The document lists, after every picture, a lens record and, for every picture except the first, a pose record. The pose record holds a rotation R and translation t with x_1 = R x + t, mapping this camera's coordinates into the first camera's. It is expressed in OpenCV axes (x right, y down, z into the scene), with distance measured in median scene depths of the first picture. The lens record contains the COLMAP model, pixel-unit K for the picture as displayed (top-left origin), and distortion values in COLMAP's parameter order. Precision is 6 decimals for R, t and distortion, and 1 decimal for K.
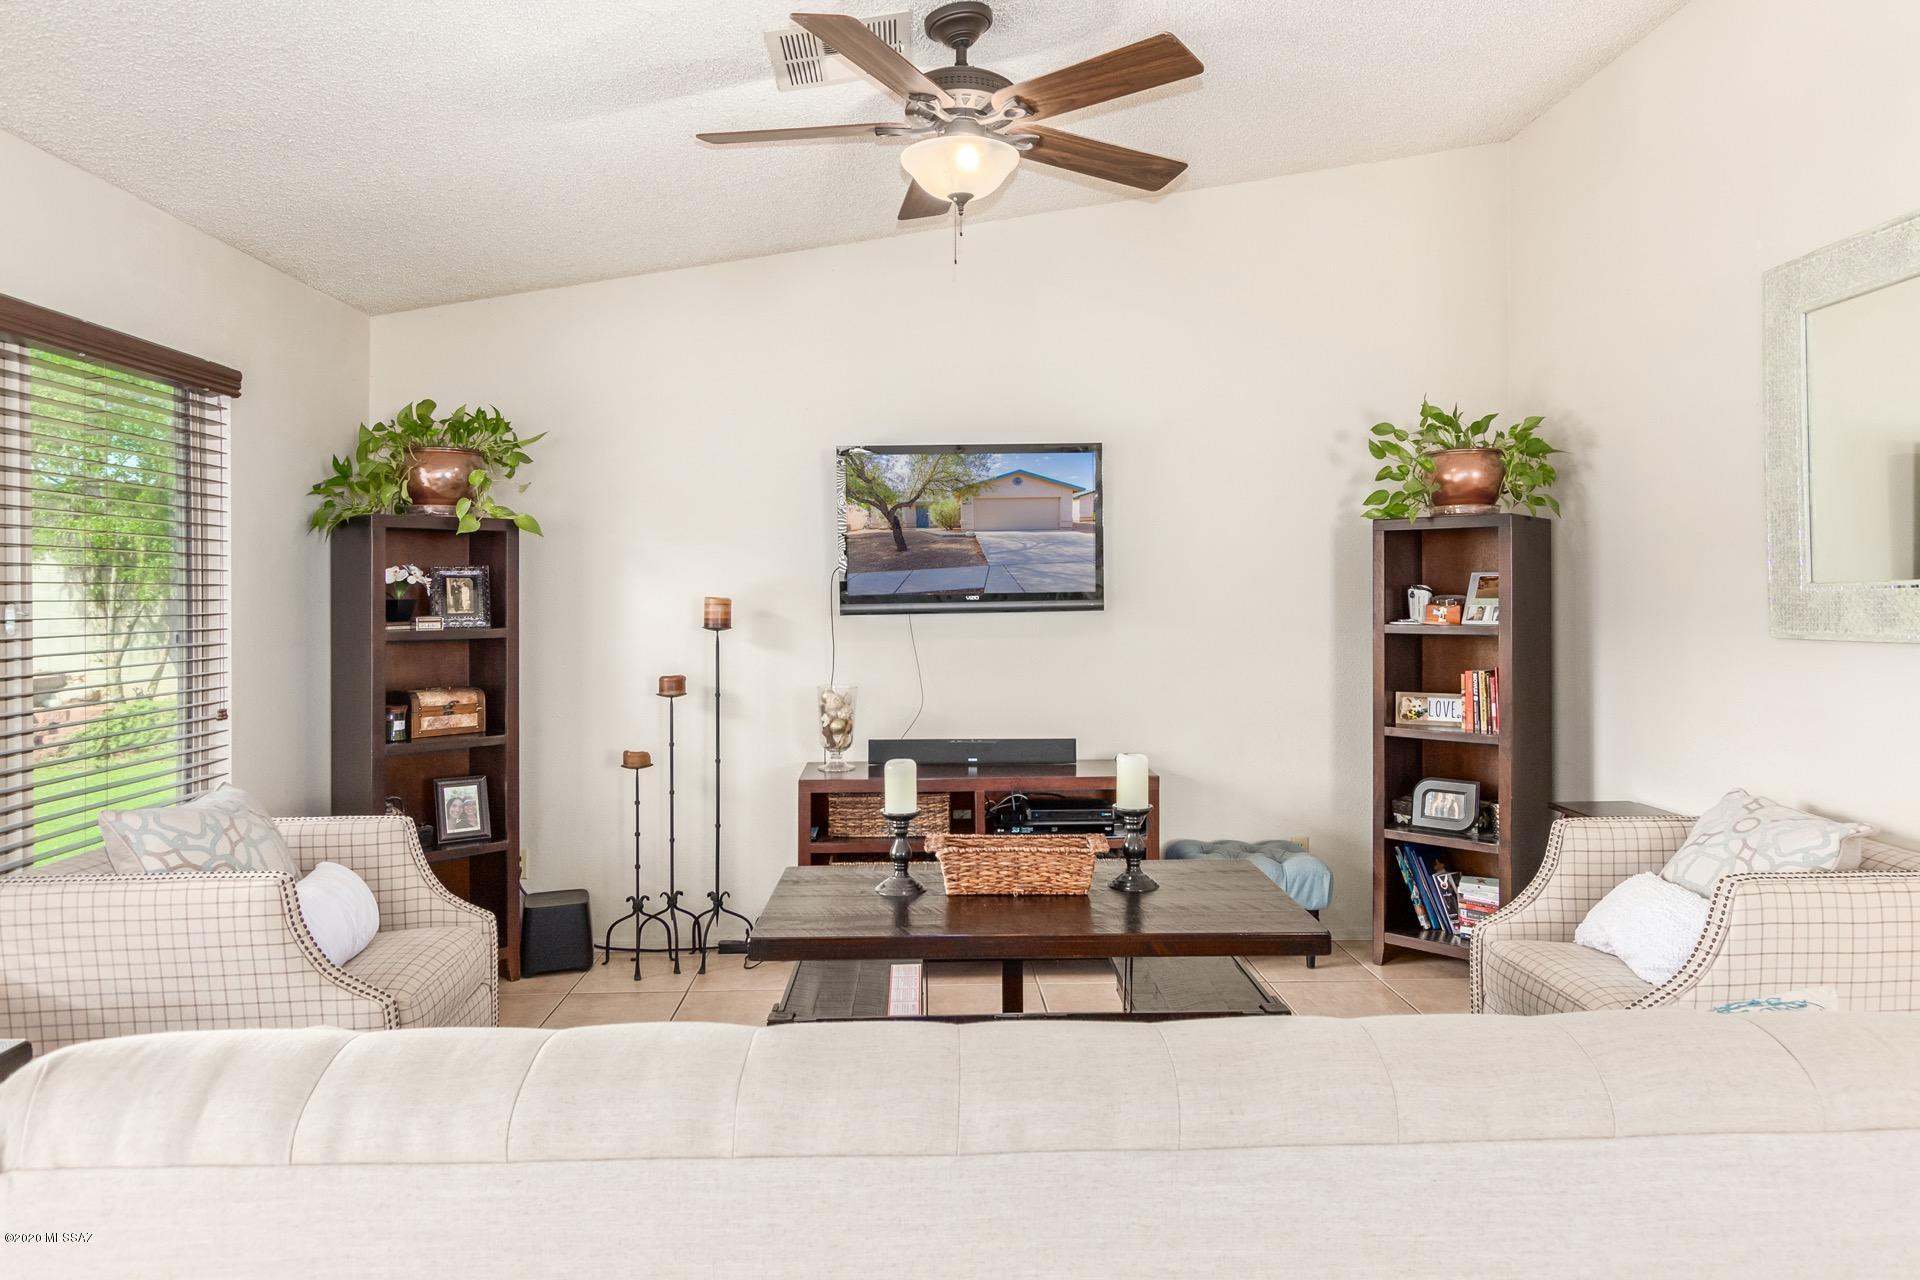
lens RADIAL K [[1187.3, 0, 967.6], [0, 1187.3, 581.3], [0, 0, 1]] dist [-0.012289, 0.007555]
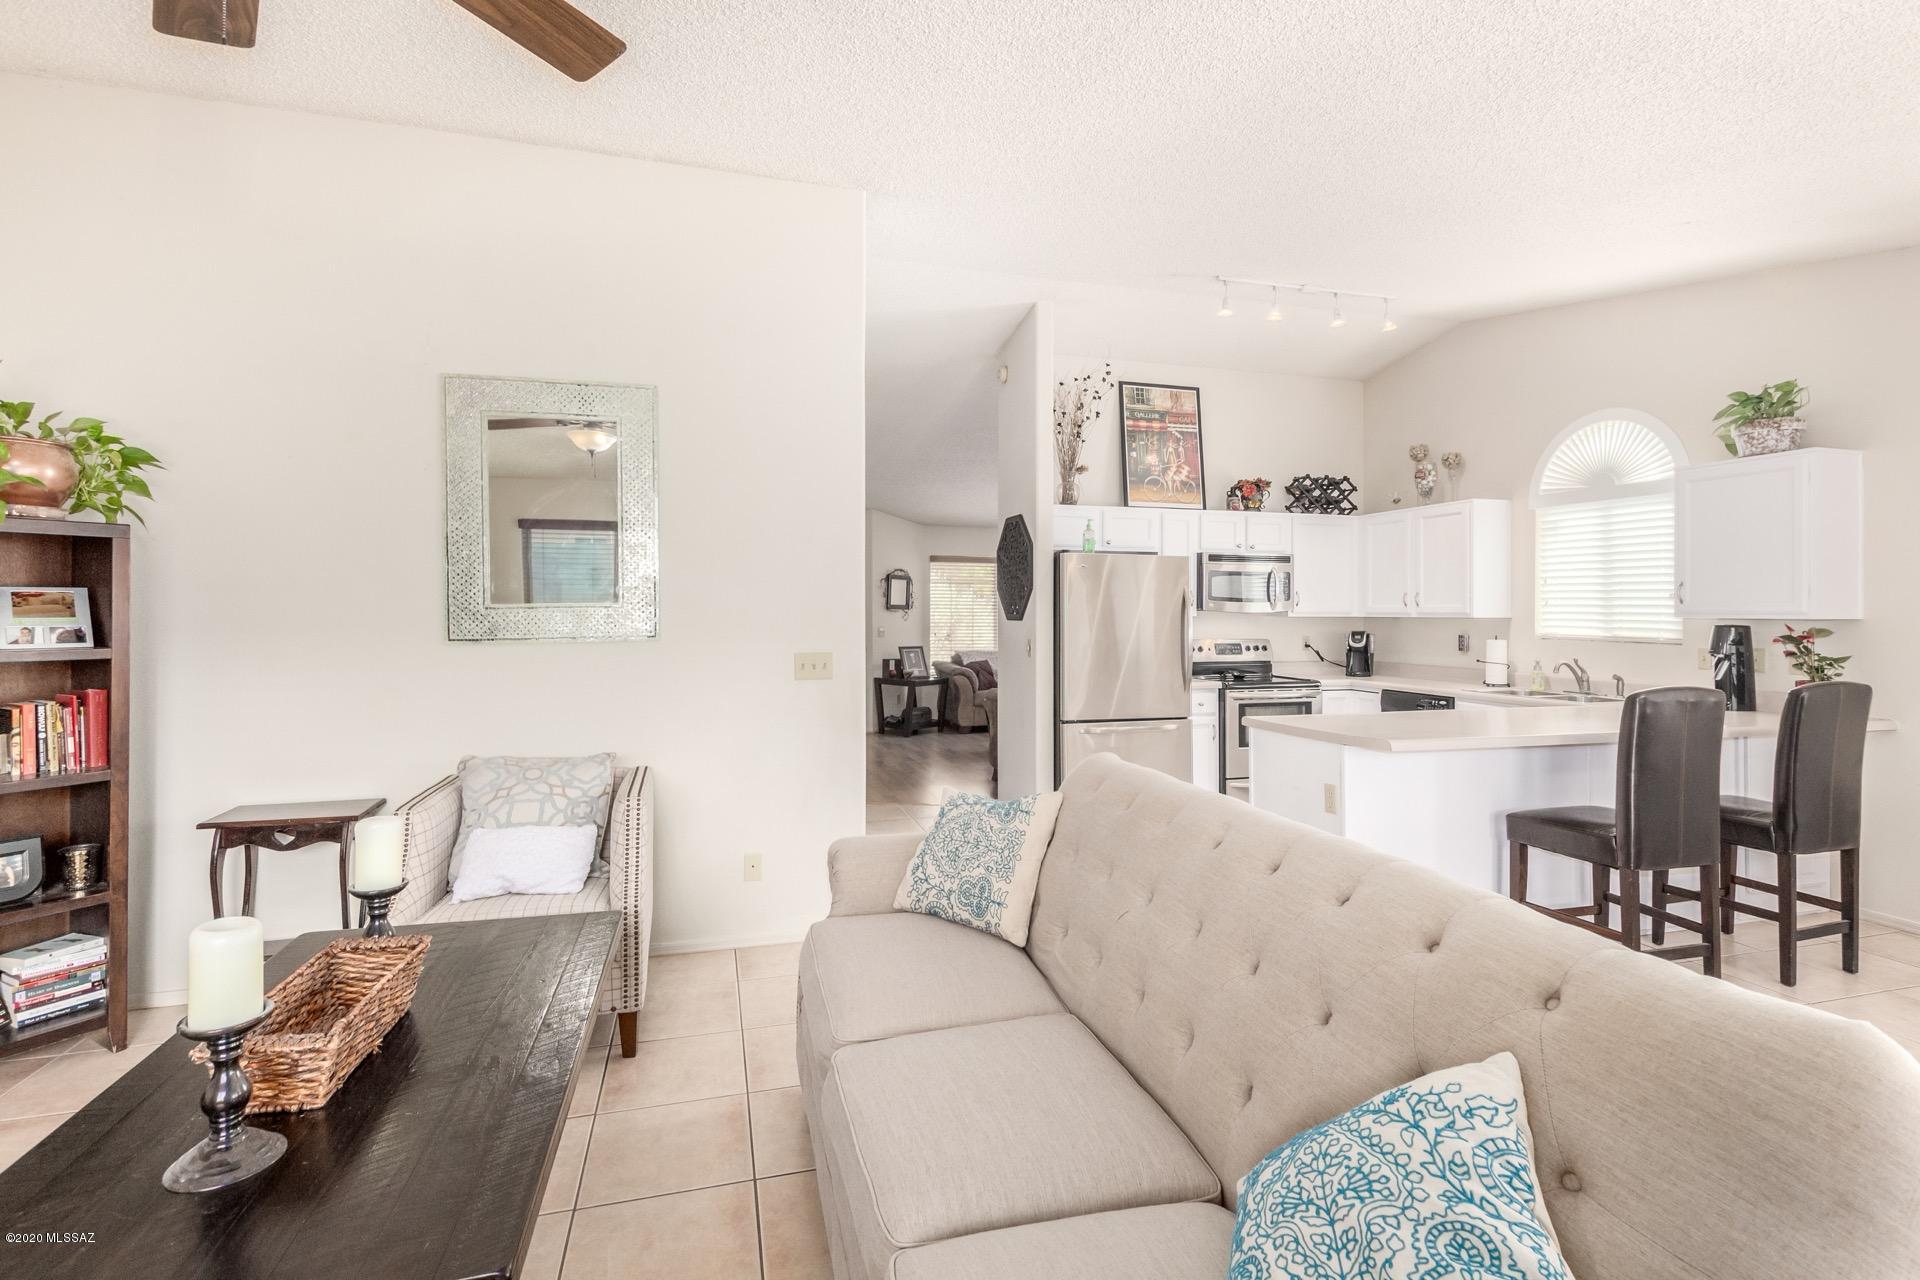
lens RADIAL K [[898.6, 0, 964.2], [0, 898.6, 629.7], [0, 0, 1]] dist [-0.006734, 0.001433]
pose [[-0.228305, -0.013237, 0.973500, -0.341400], [-0.010884, 0.999880, 0.011044, 0.008555], [-0.973529, -0.008074, -0.228422, 0.495910]]
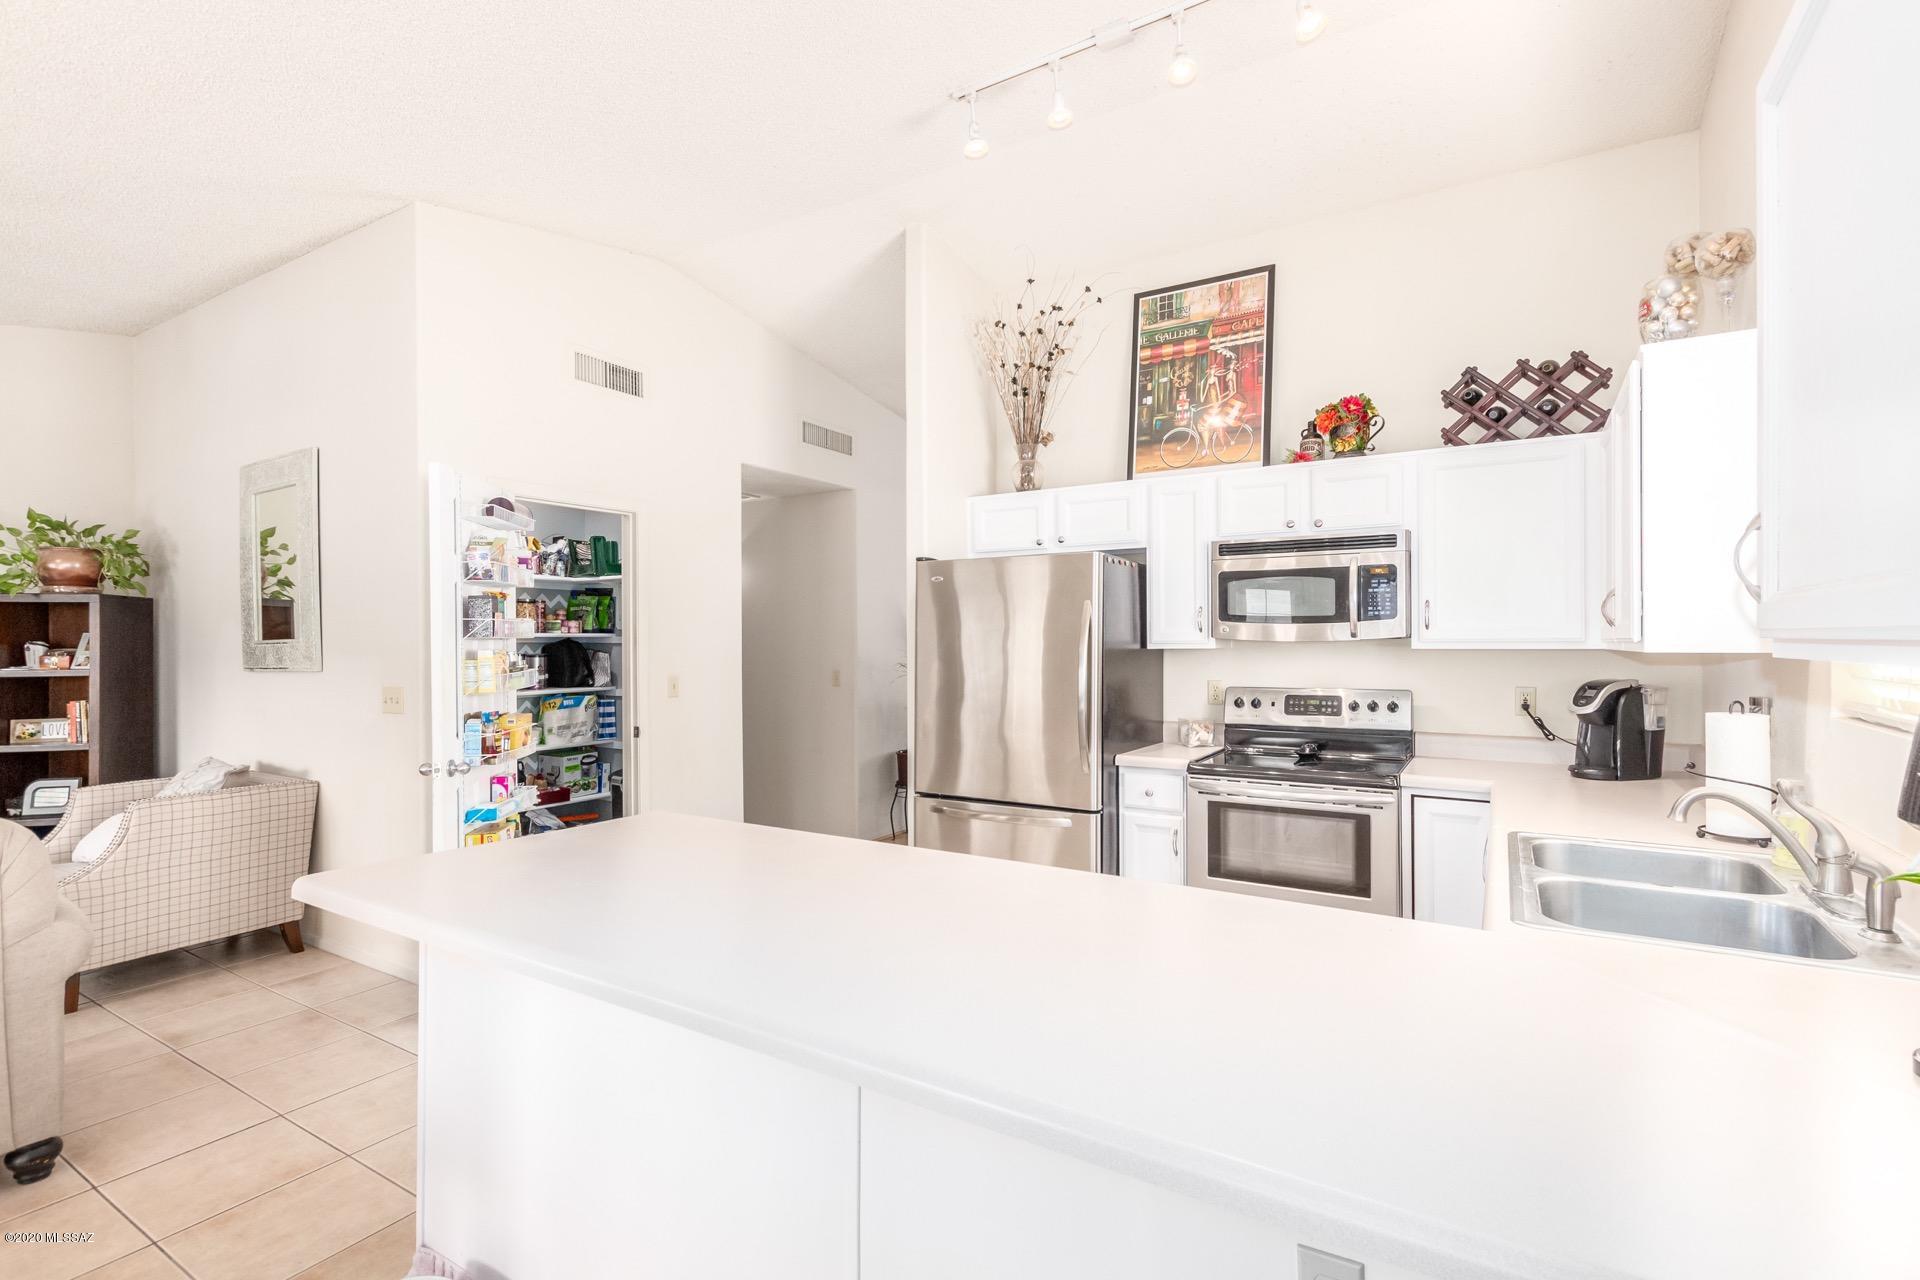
lens RADIAL K [[898.6, 0, 946.2], [0, 898.6, 639.5], [0, 0, 1]] dist [-0.006734, 0.001433]
pose [[0.562873, 0.001278, 0.826542, 0.121818], [-0.007251, 0.999968, 0.003392, -0.010974], [-0.826511, -0.007903, 0.562865, -0.485775]]
